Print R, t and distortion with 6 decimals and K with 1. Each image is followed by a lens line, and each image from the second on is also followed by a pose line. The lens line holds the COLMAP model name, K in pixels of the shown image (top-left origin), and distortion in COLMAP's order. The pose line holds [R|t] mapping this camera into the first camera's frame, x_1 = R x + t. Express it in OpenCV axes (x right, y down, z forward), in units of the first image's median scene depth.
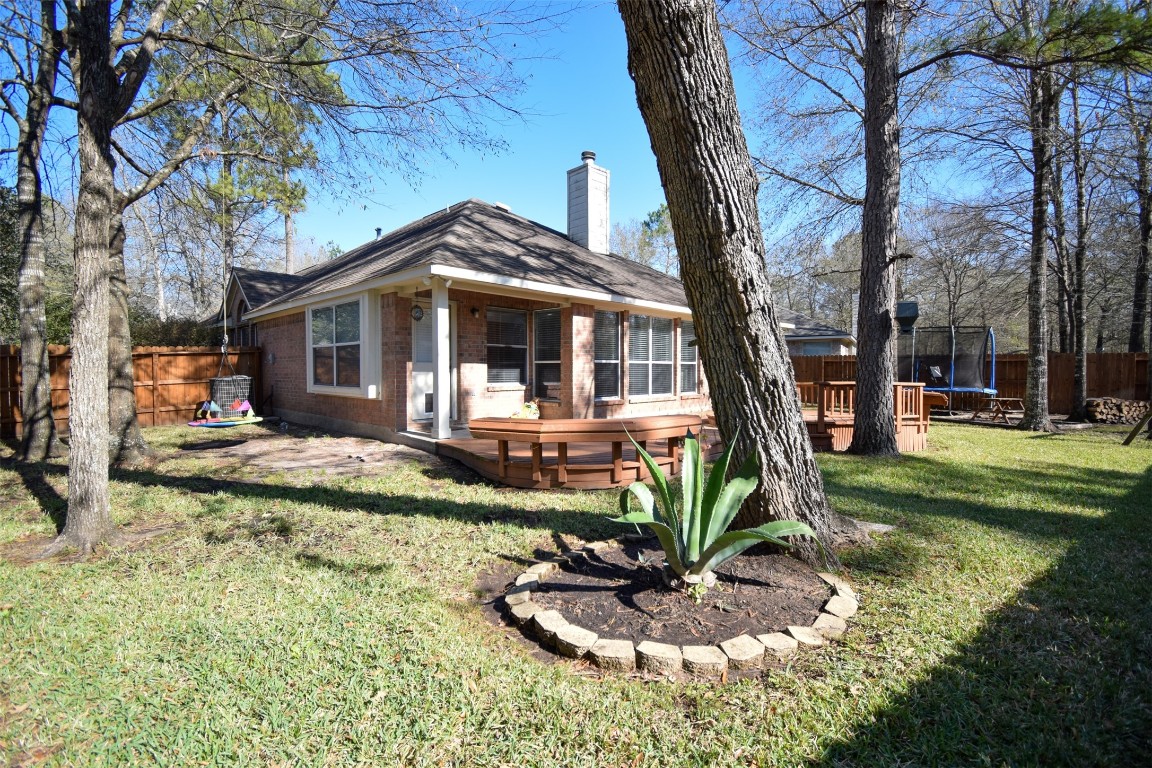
lens RADIAL K [[517.7, 0, 578.8], [0, 517.7, 385.8], [0, 0, 1]] dist [0.017349, -0.002611]
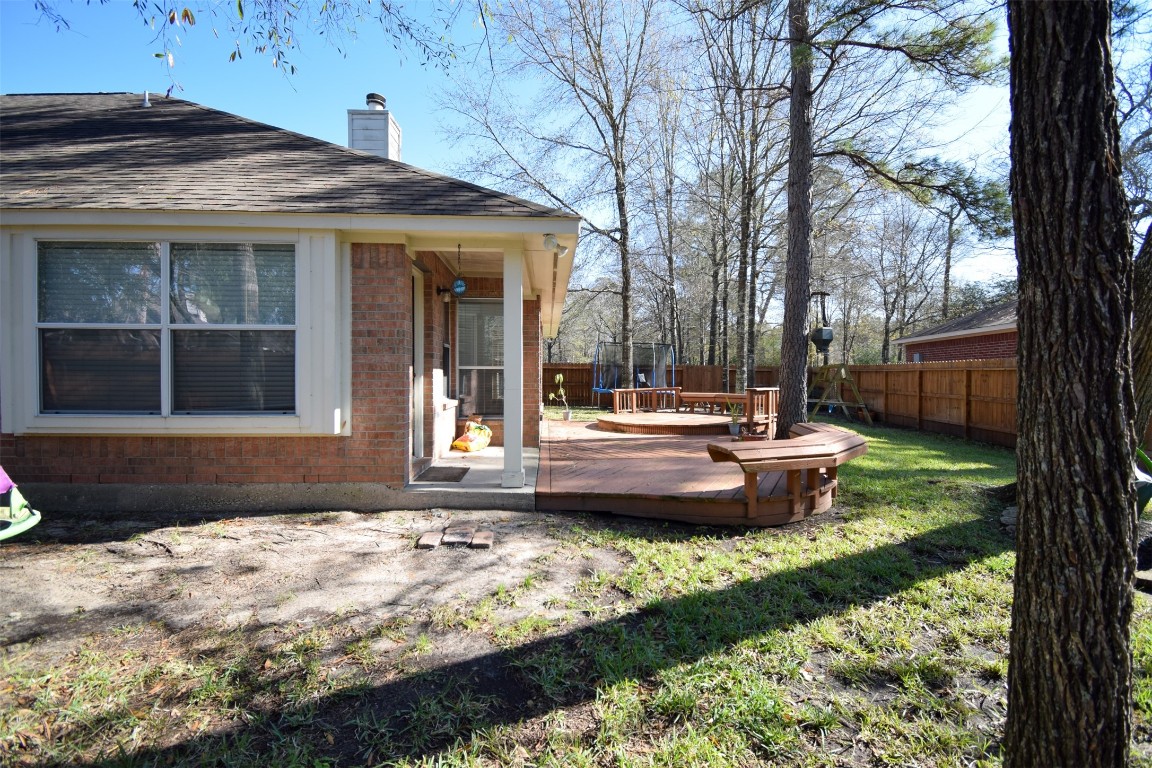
lens RADIAL K [[517.7, 0, 576.9], [0, 517.7, 377.7], [0, 0, 1]] dist [0.017349, -0.002611]
pose [[0.668517, -0.001750, 0.743695, -0.541560], [0.020218, 0.999670, -0.015822, -0.016628], [-0.743422, 0.025613, 0.668332, 0.402297]]
